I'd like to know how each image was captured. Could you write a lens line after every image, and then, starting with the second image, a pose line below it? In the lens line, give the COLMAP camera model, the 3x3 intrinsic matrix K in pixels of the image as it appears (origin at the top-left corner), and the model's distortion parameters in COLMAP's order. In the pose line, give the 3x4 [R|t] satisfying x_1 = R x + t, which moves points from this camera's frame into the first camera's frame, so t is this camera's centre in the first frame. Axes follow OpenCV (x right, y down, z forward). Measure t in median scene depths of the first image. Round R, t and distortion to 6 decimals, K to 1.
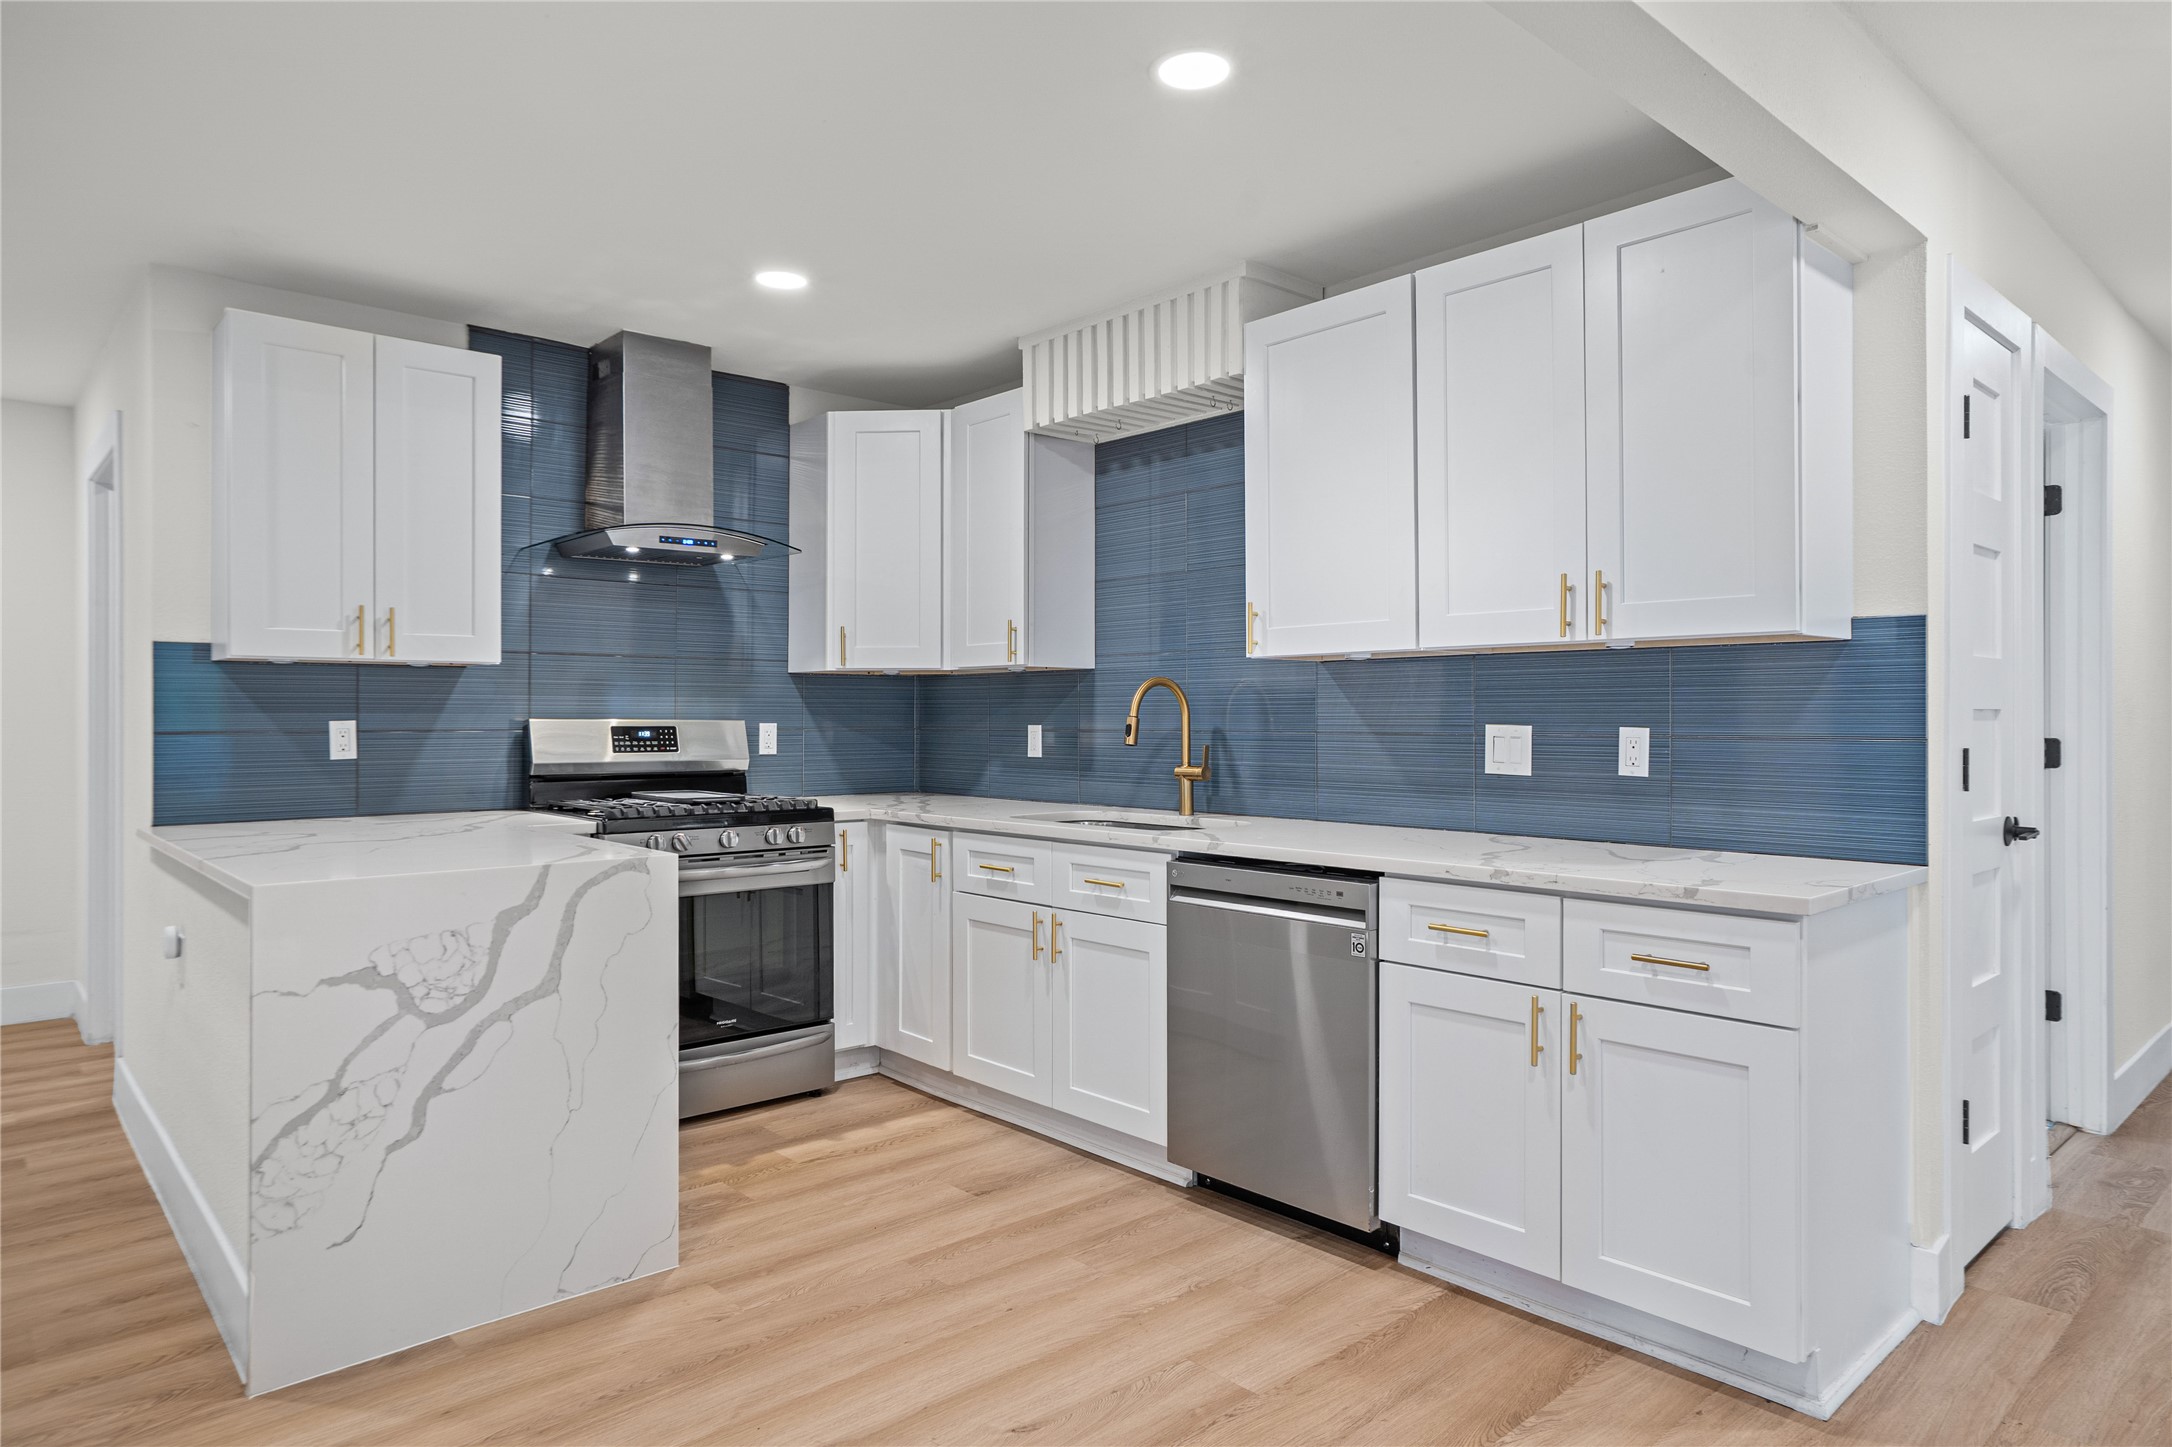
lens RADIAL K [[1300.0, 0, 1081.6], [0, 1300.0, 715.8], [0, 0, 1]] dist [-0.002987, 0.007847]
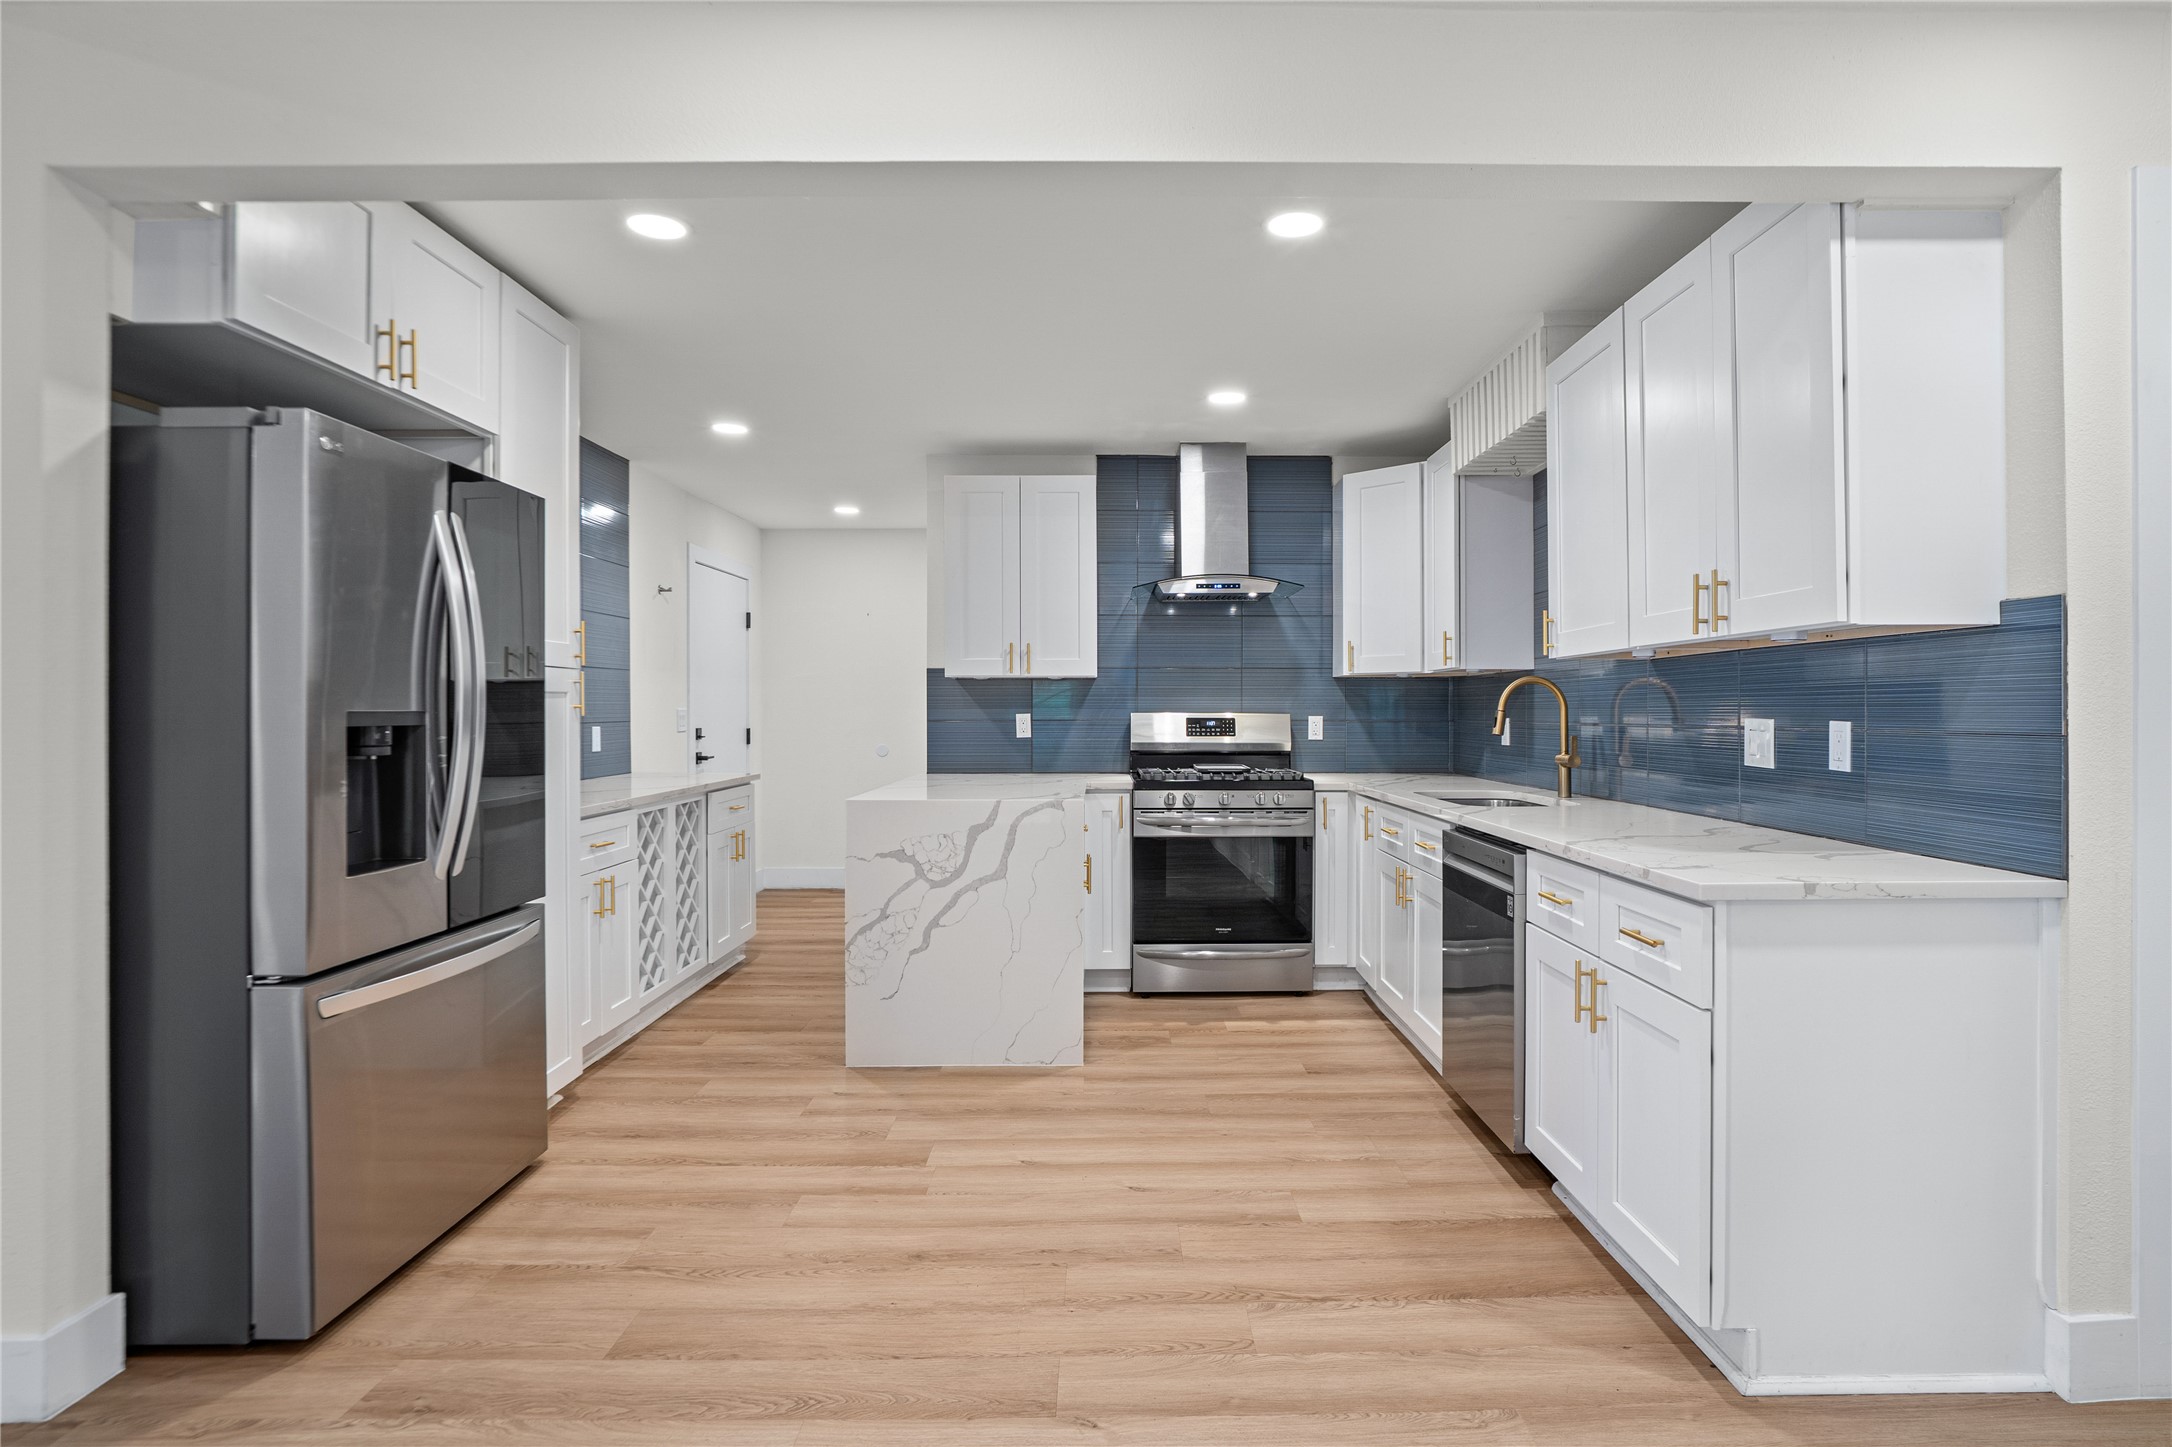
lens RADIAL K [[1108.5, 0, 1099.1], [0, 1108.5, 717.8], [0, 0, 1]] dist [-0.018831, 0.003345]
pose [[0.758698, 0.003087, -0.651435, 0.526623], [0.001372, 0.999979, 0.006337, 0.000318], [0.651441, -0.005702, 0.758678, 0.010144]]
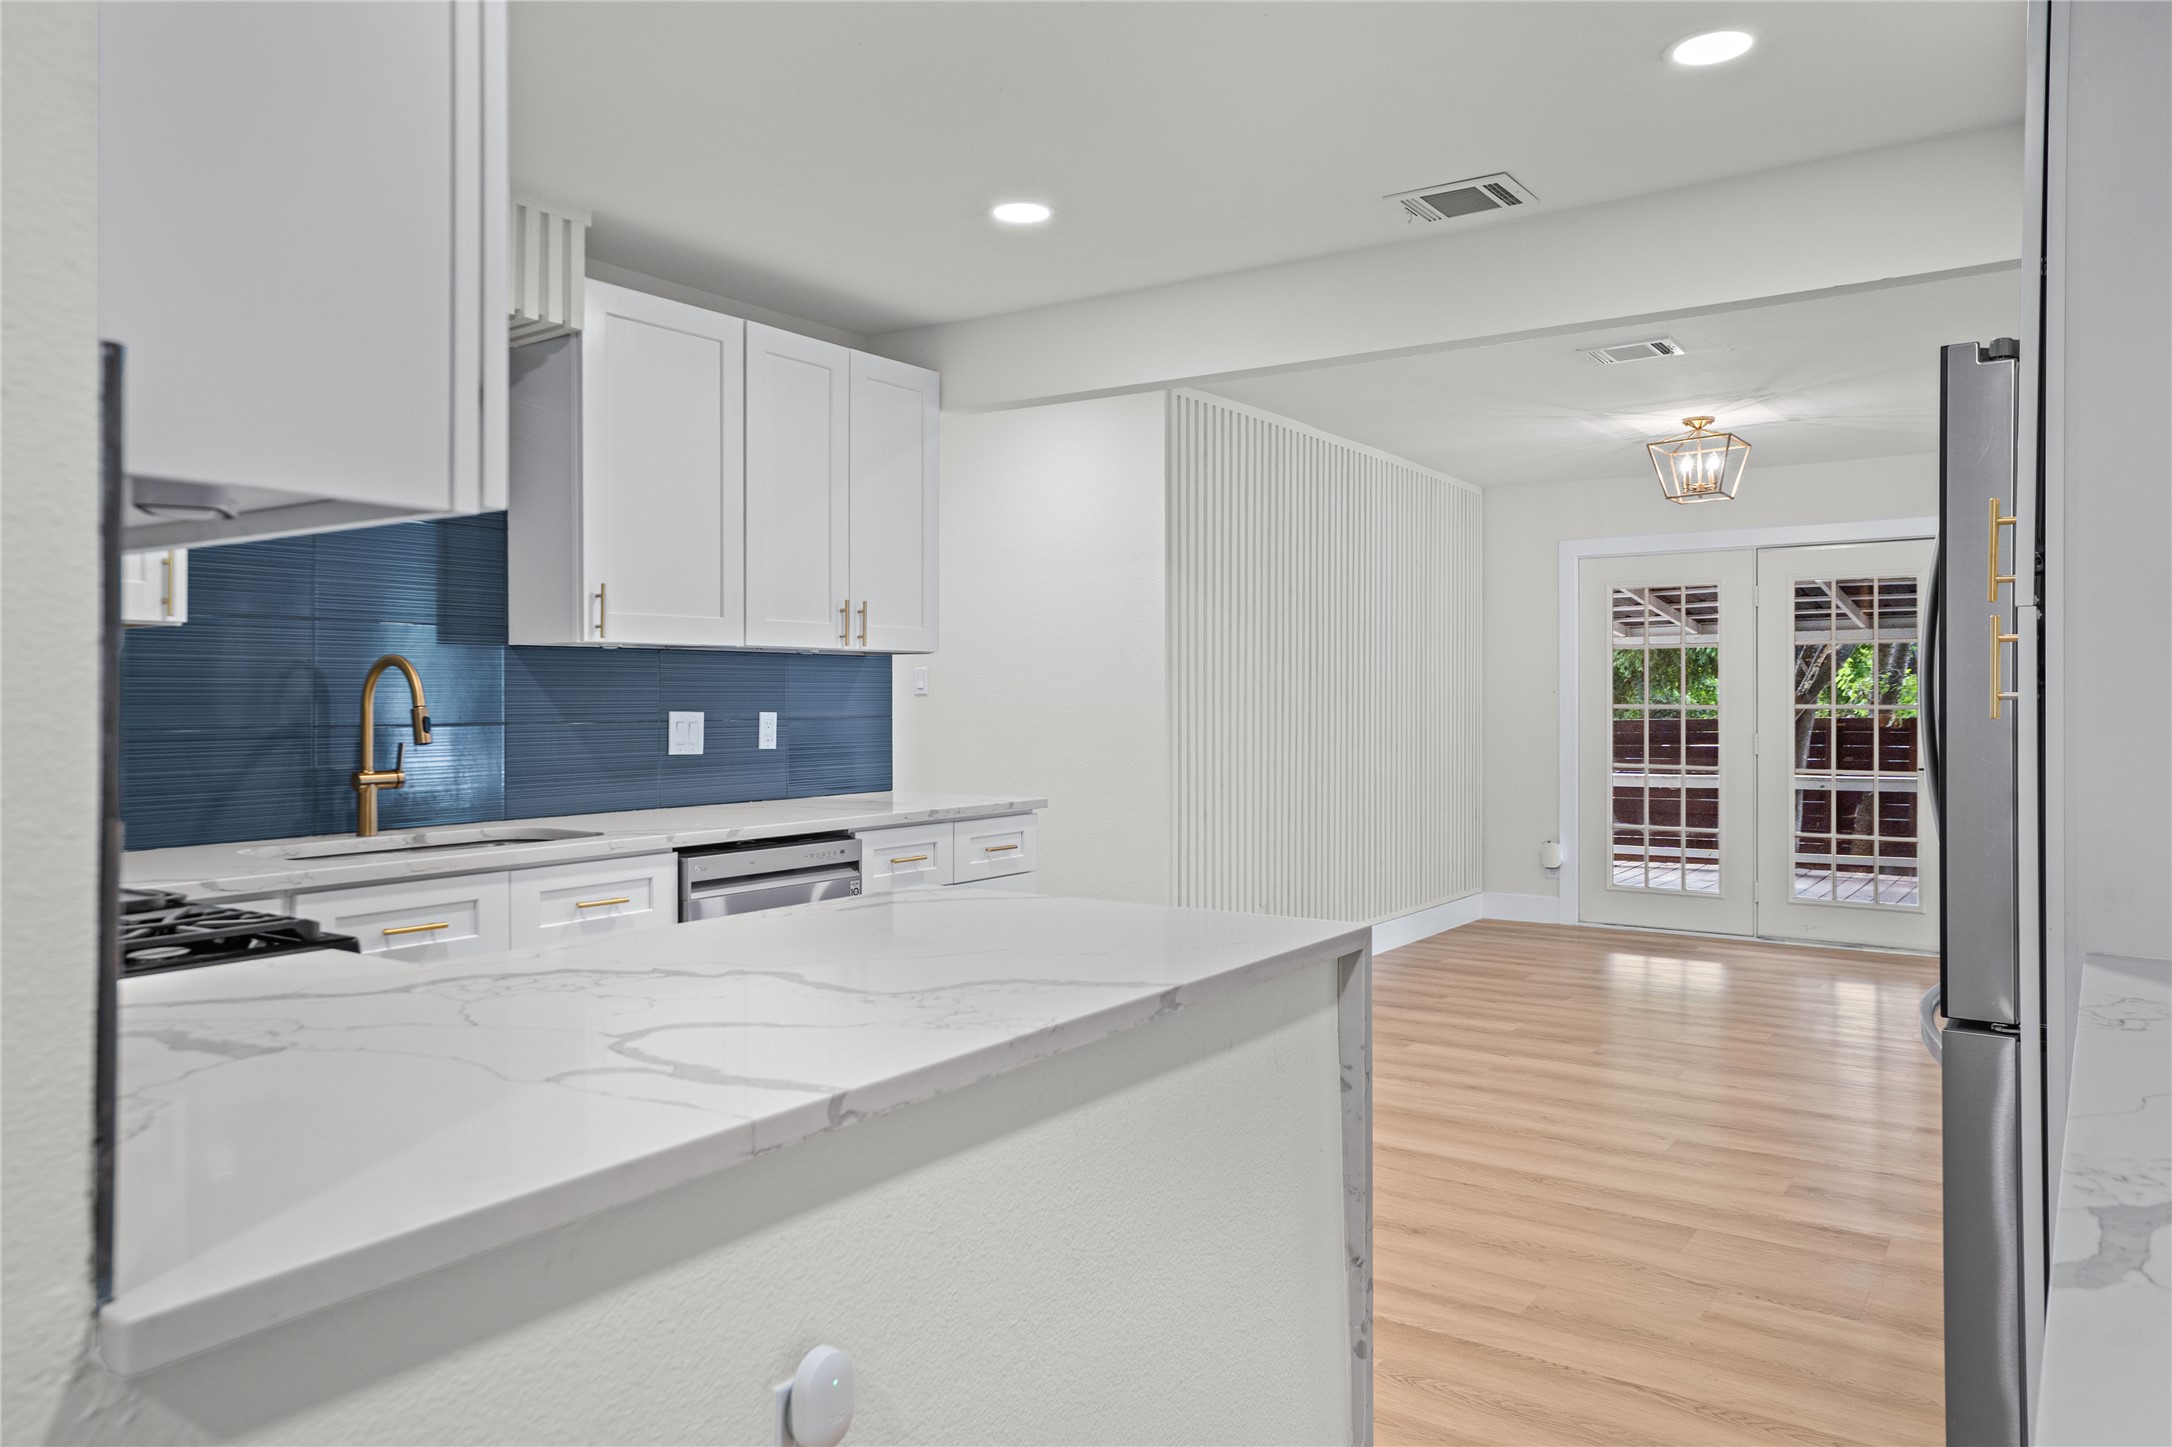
lens RADIAL K [[1437.2, 0, 1090.3], [0, 1437.2, 709.6], [0, 0, 1]] dist [-0.010869, 0.001182]
pose [[-0.257224, -0.002674, 0.966348, -1.054114], [0.001467, 0.999994, 0.003157, 0.001841], [-0.966351, 0.002230, -0.257219, 1.031887]]
